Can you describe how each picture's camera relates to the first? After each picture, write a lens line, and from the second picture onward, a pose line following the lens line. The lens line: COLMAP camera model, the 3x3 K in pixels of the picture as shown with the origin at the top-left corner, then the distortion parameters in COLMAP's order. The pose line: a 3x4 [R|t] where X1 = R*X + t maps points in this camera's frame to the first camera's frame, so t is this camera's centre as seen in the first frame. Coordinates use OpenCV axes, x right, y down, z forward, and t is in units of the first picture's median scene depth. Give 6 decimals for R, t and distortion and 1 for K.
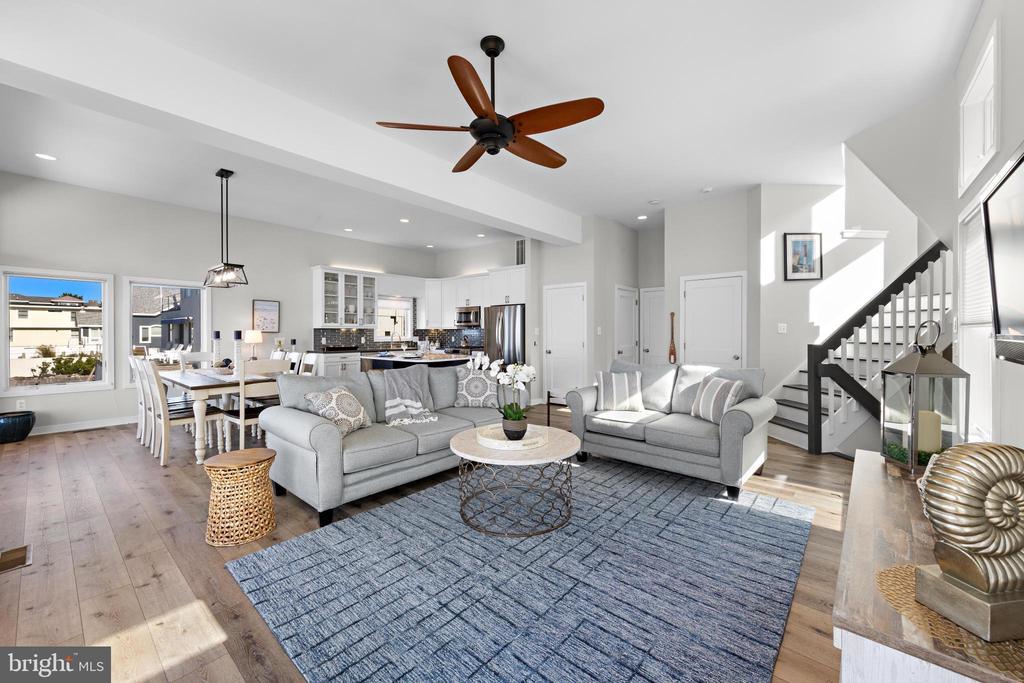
lens RADIAL K [[400.6, 0, 515.2], [0, 400.6, 335.2], [0, 0, 1]] dist [0.006334, 0.000007]
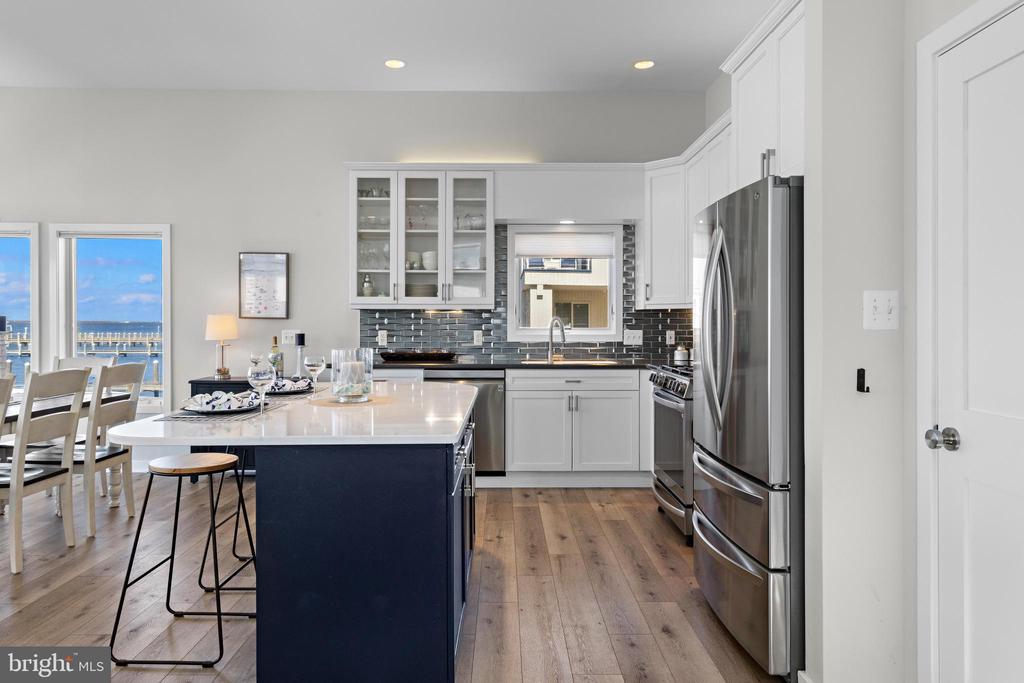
lens RADIAL K [[656.0, 0, 513.4], [0, 656.0, 321.8], [0, 0, 1]] dist [0.004435, 0.001380]
pose [[0.656131, 0.002494, -0.754643, 0.154801], [-0.005016, 0.999987, -0.001056, -0.003543], [0.754630, 0.004478, 0.656135, 0.634080]]
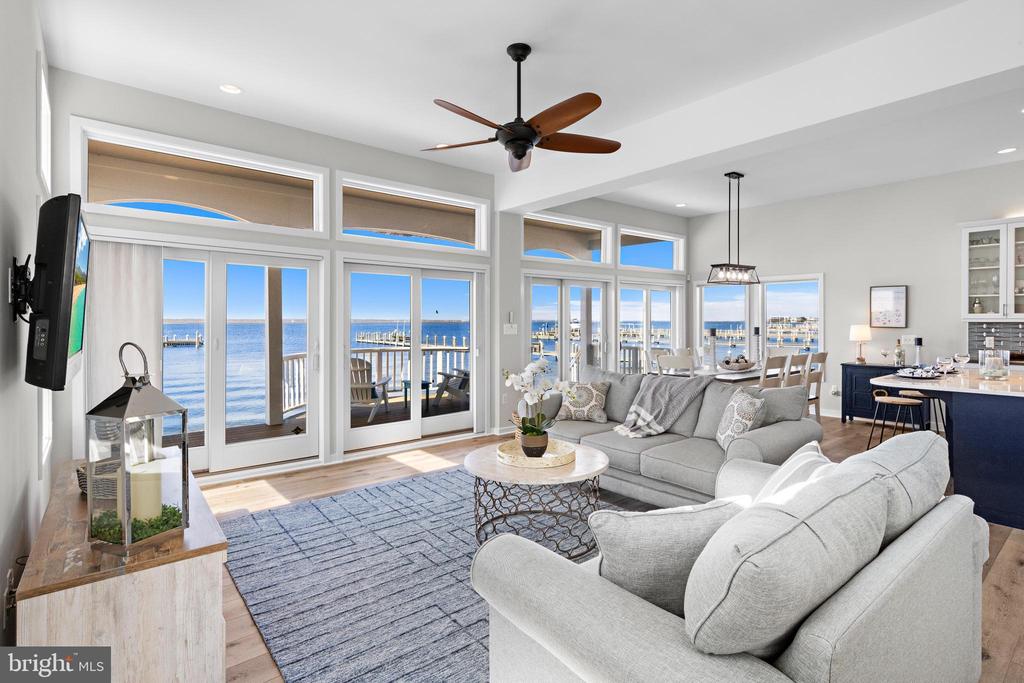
lens RADIAL K [[506.4, 0, 514.7], [0, 506.4, 323.0], [0, 0, 1]] dist [0.001532, 0.000845]
pose [[-0.175618, 0.005176, -0.984445, 0.410008], [-0.002610, 0.999980, 0.005723, -0.017693], [0.984455, 0.003575, -0.175601, 0.418924]]
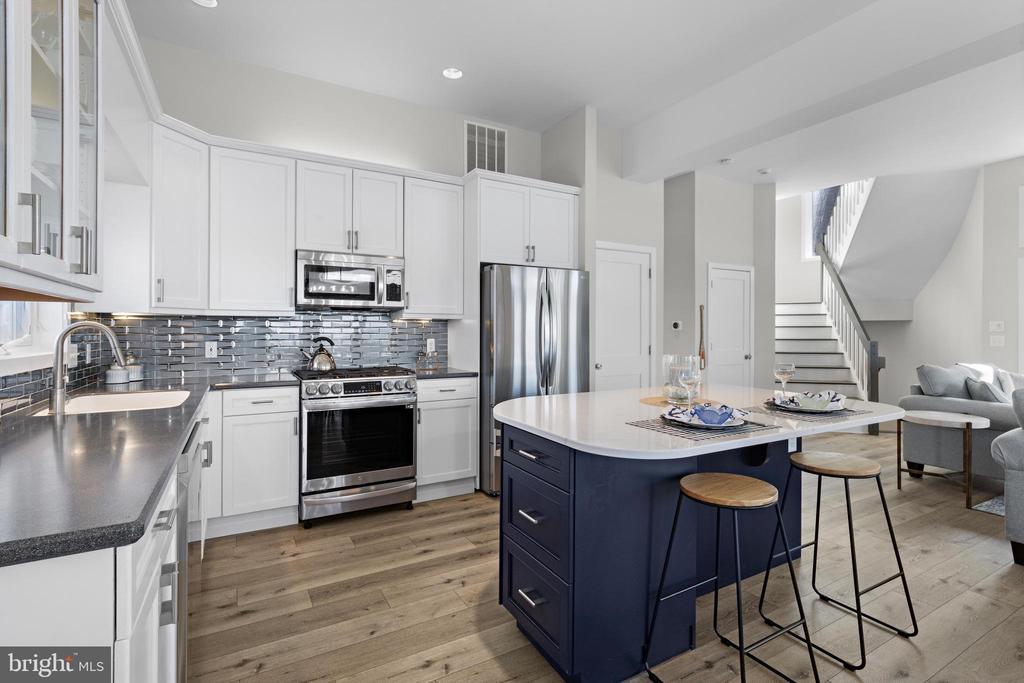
lens RADIAL K [[486.2, 0, 517.9], [0, 486.2, 331.5], [0, 0, 1]] dist [0.001146, -0.000357]
pose [[0.339848, 0.001320, 0.940479, -0.506641], [0.003081, 0.999992, -0.002517, -0.002856], [-0.940475, 0.003753, 0.339842, 0.800952]]
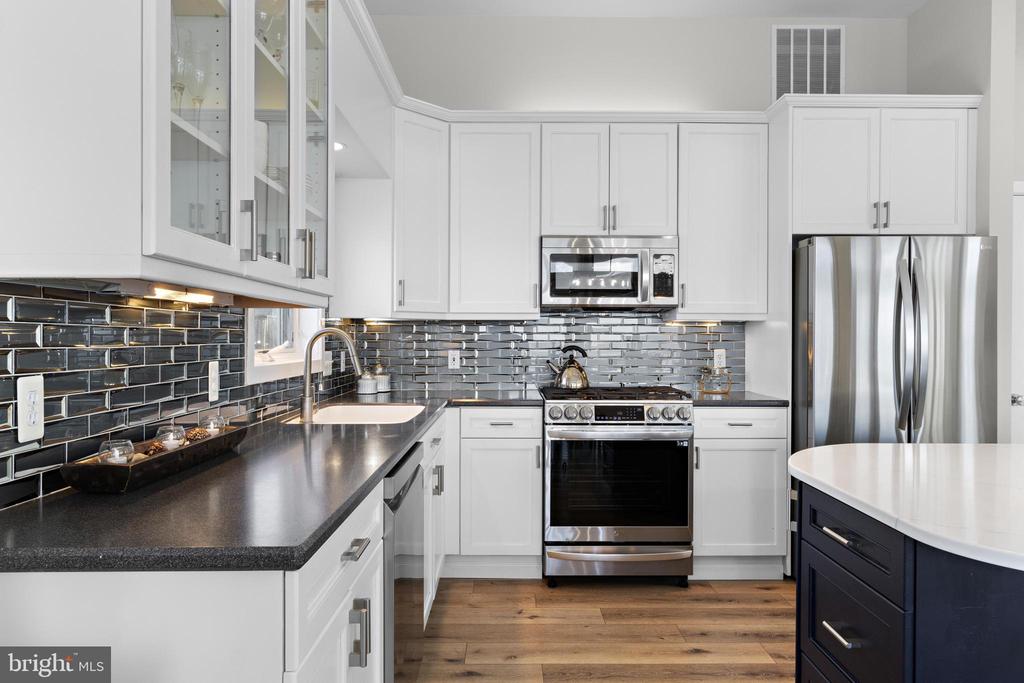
lens RADIAL K [[664.2, 0, 512.0], [0, 664.2, 341.5], [0, 0, 1]] dist [-0.000047, 0.000681]
pose [[0.759240, -0.000638, 0.650811, -0.490179], [-0.000121, 0.999999, 0.001122, -0.003007], [-0.650811, -0.000930, 0.759239, 0.788241]]
